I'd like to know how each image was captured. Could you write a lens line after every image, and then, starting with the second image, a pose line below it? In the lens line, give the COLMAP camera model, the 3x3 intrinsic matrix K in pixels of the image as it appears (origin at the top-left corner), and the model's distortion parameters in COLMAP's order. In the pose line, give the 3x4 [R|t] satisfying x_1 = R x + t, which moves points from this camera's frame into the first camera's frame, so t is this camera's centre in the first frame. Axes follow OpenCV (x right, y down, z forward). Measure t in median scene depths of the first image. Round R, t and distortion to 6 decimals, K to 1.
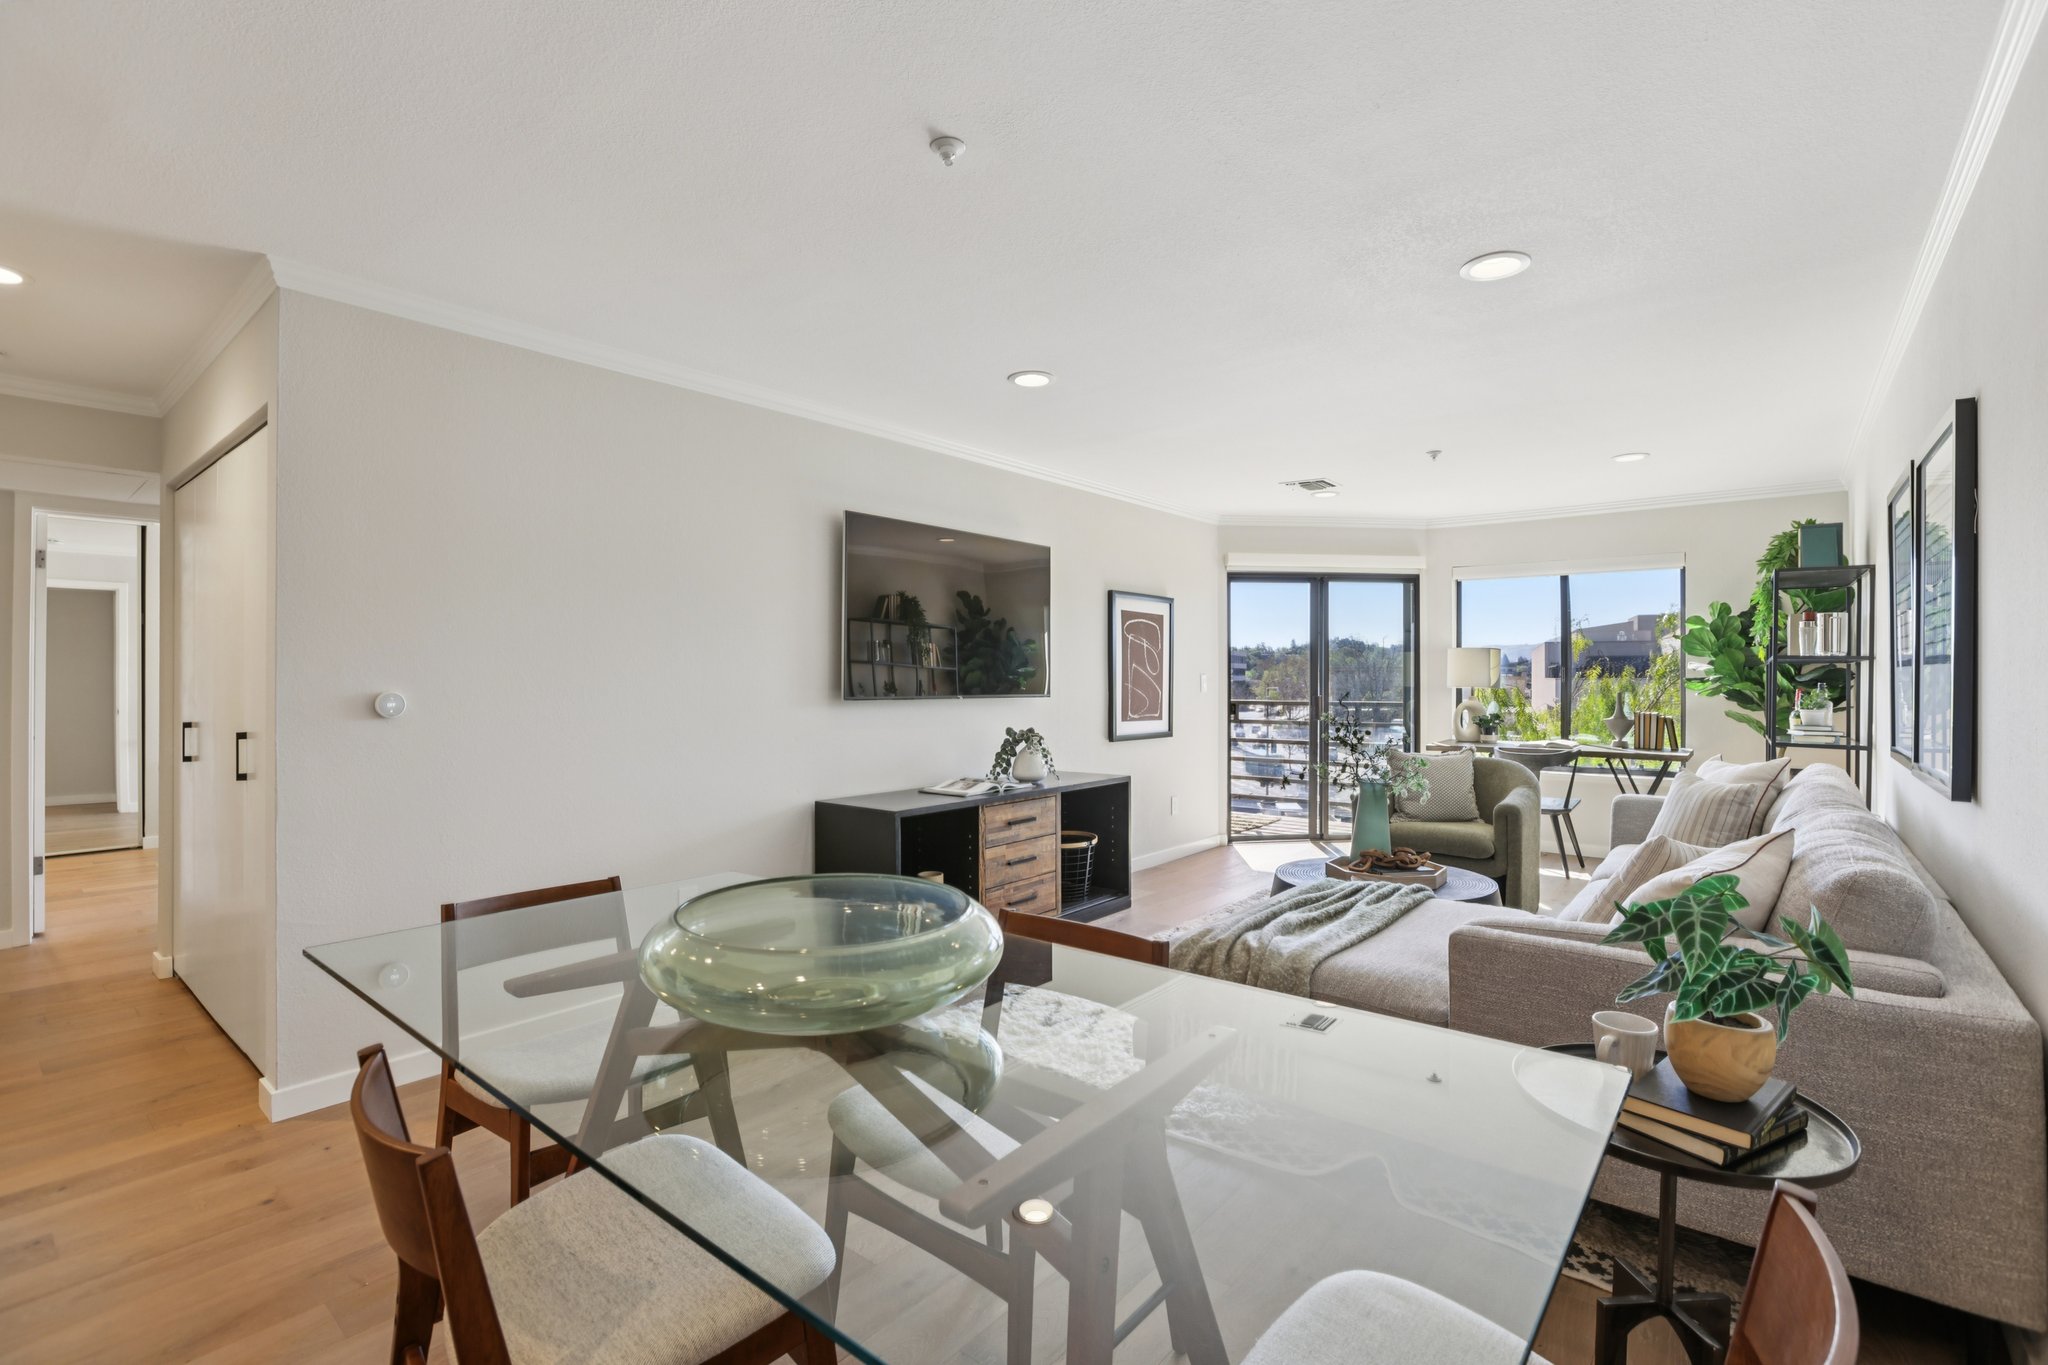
lens RADIAL K [[951.3, 0, 1025.5], [0, 951.3, 680.5], [0, 0, 1]] dist [-0.005118, 0.005185]
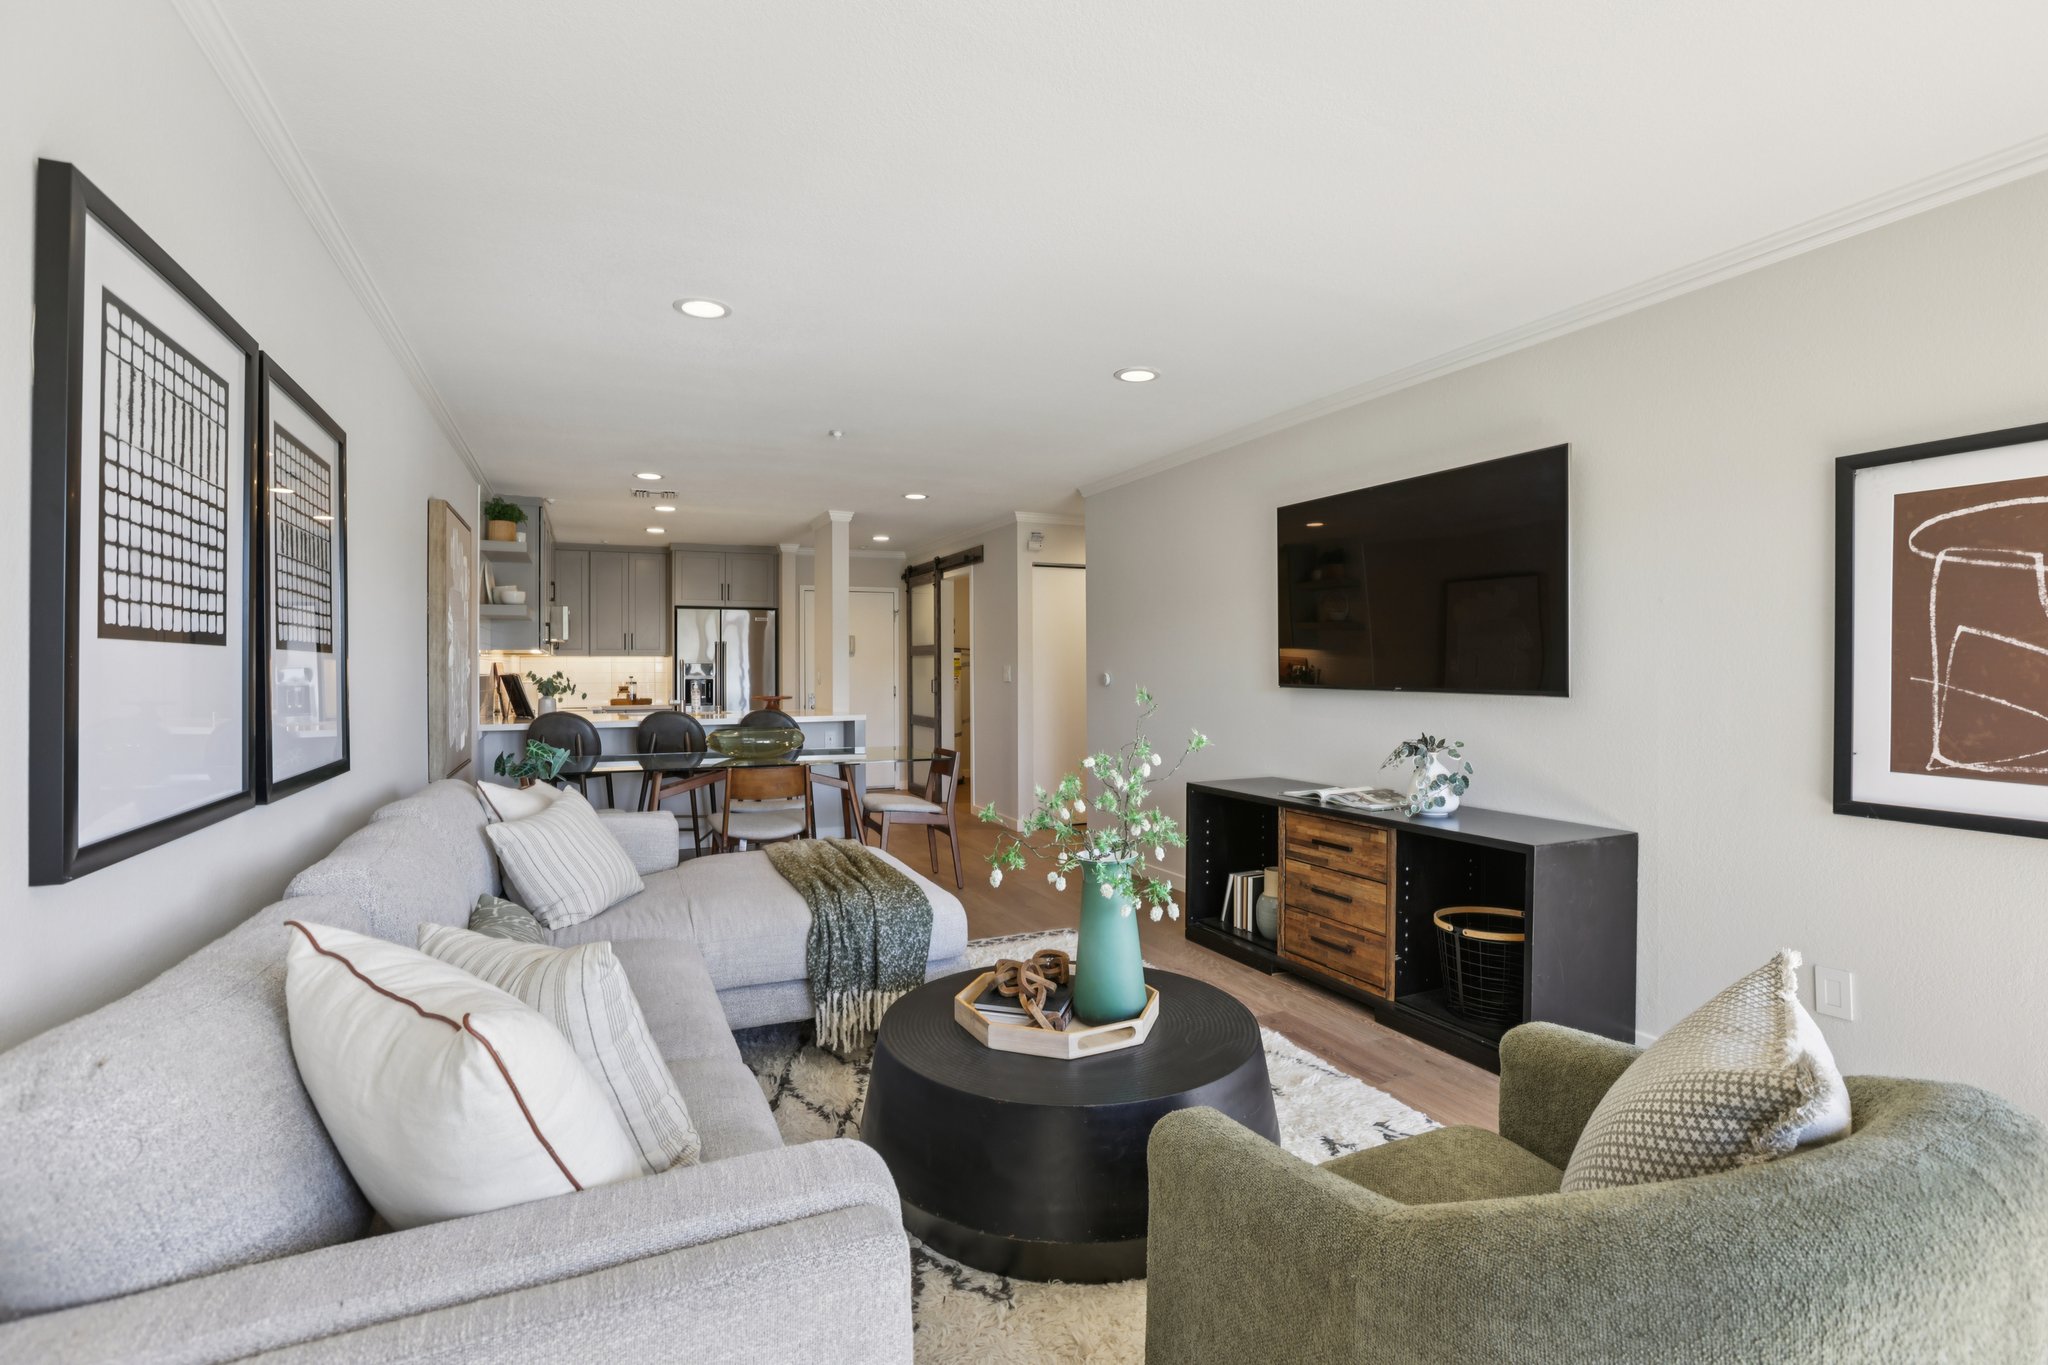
lens RADIAL K [[951.3, 0, 1024.6], [0, 951.3, 670.7], [0, 0, 1]] dist [-0.005118, 0.005185]
pose [[-0.416161, 0.001296, -0.909290, 0.813192], [-0.003538, 0.999989, 0.003044, 0.000659], [0.909284, 0.004484, -0.416152, 1.080398]]
